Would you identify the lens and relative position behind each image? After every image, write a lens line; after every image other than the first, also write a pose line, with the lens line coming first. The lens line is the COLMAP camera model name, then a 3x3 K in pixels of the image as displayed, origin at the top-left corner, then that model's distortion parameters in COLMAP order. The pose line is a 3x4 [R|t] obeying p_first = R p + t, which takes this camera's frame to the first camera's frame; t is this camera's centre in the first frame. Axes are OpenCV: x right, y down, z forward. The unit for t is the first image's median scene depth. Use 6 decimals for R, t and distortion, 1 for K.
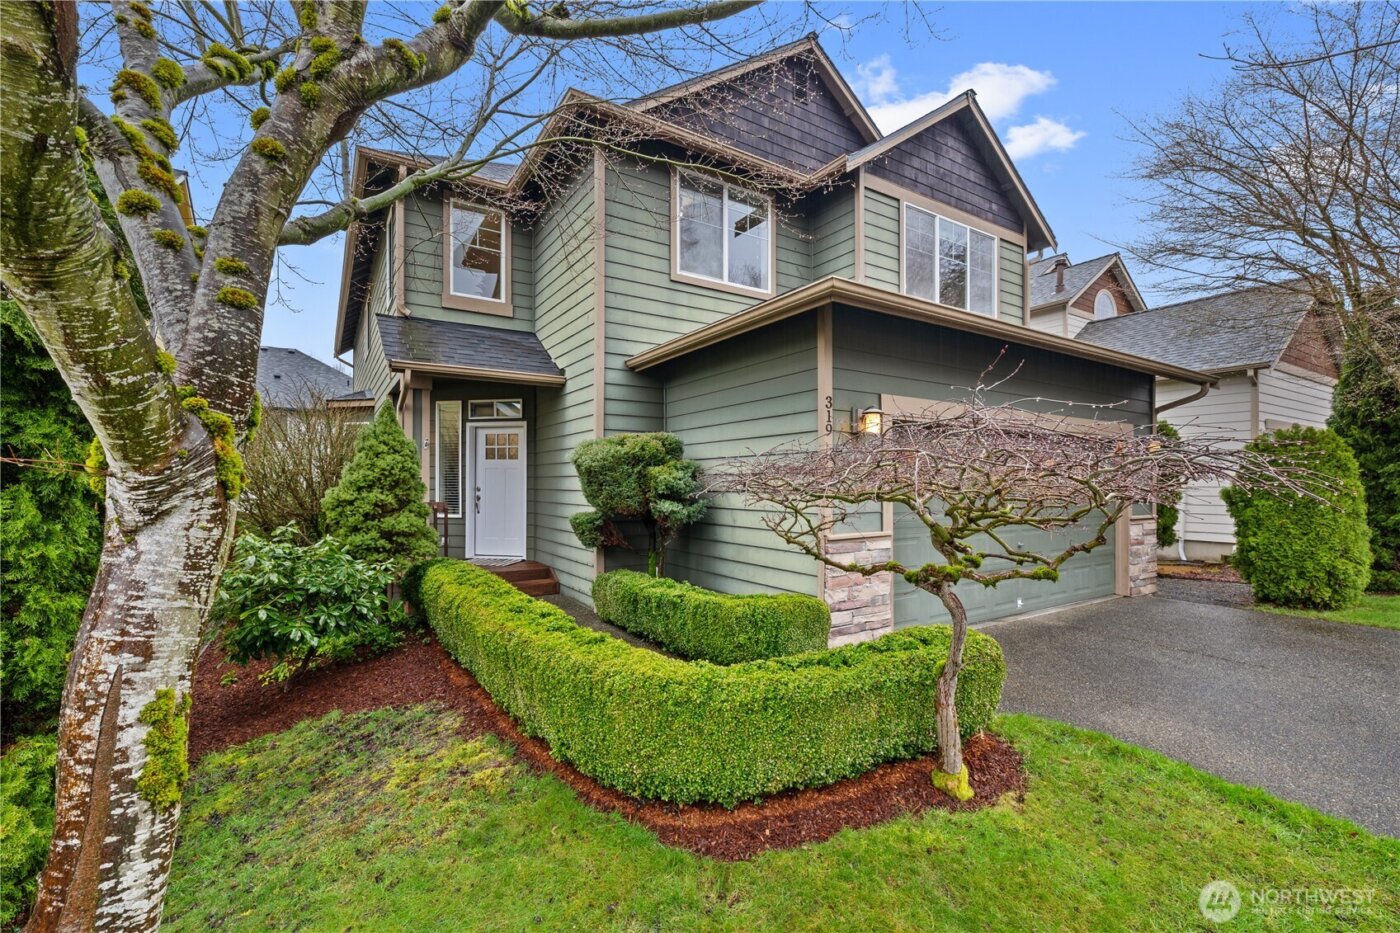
lens RADIAL K [[590.0, 0, 692.2], [0, 590.0, 474.4], [0, 0, 1]] dist [0.000407, 0.000193]
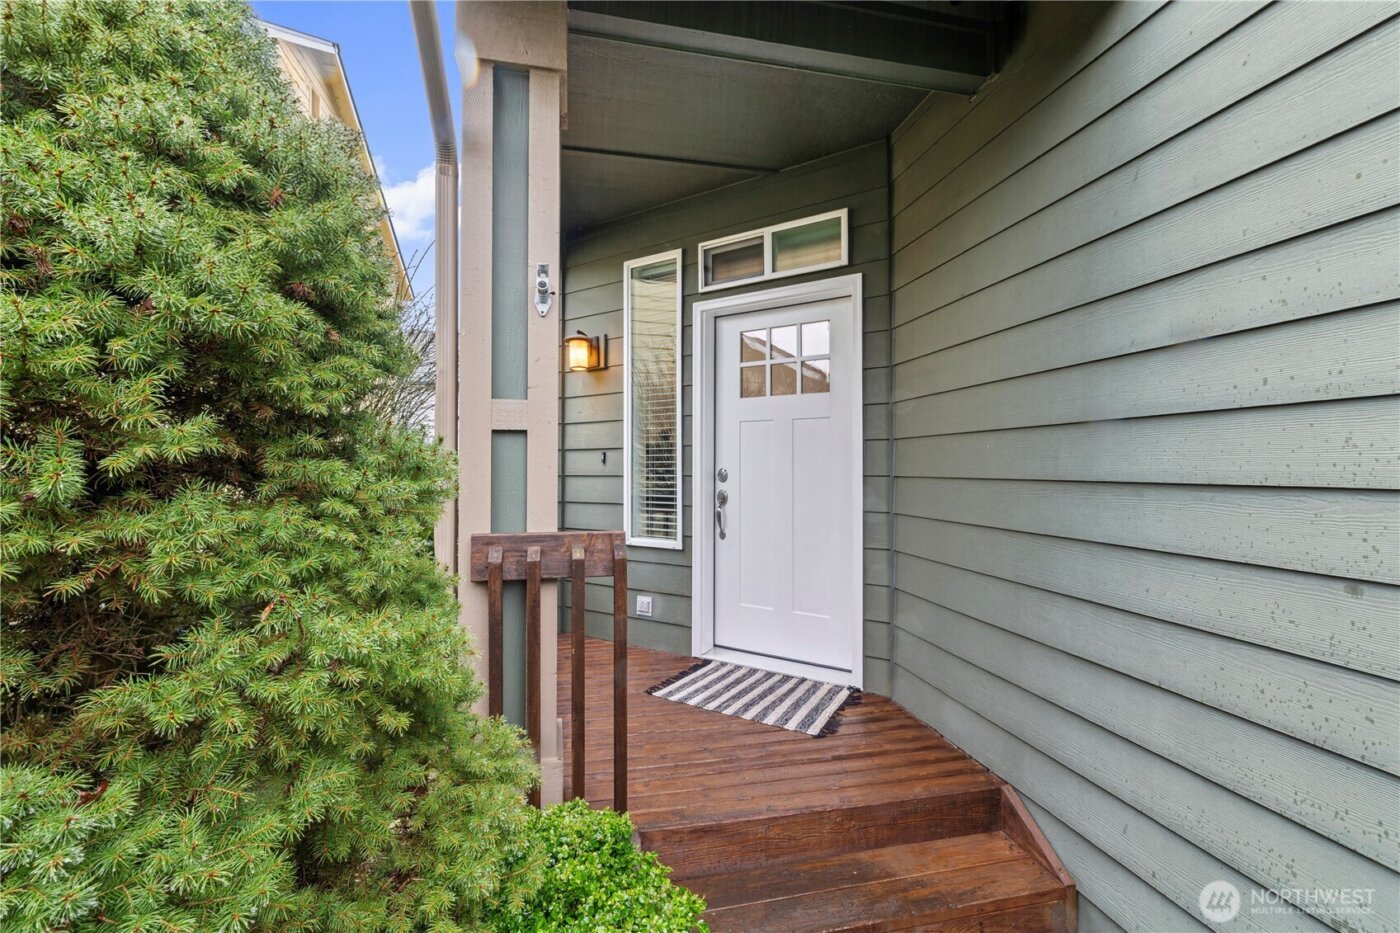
lens RADIAL K [[590.0, 0, 699.4], [0, 590.0, 466.7], [0, 0, 1]] dist [0.000407, 0.000193]
pose [[0.942291, -0.000607, -0.334793, -0.249466], [0.003089, 0.999972, 0.006880, 0.016684], [0.334780, -0.007517, 0.942266, 0.636648]]
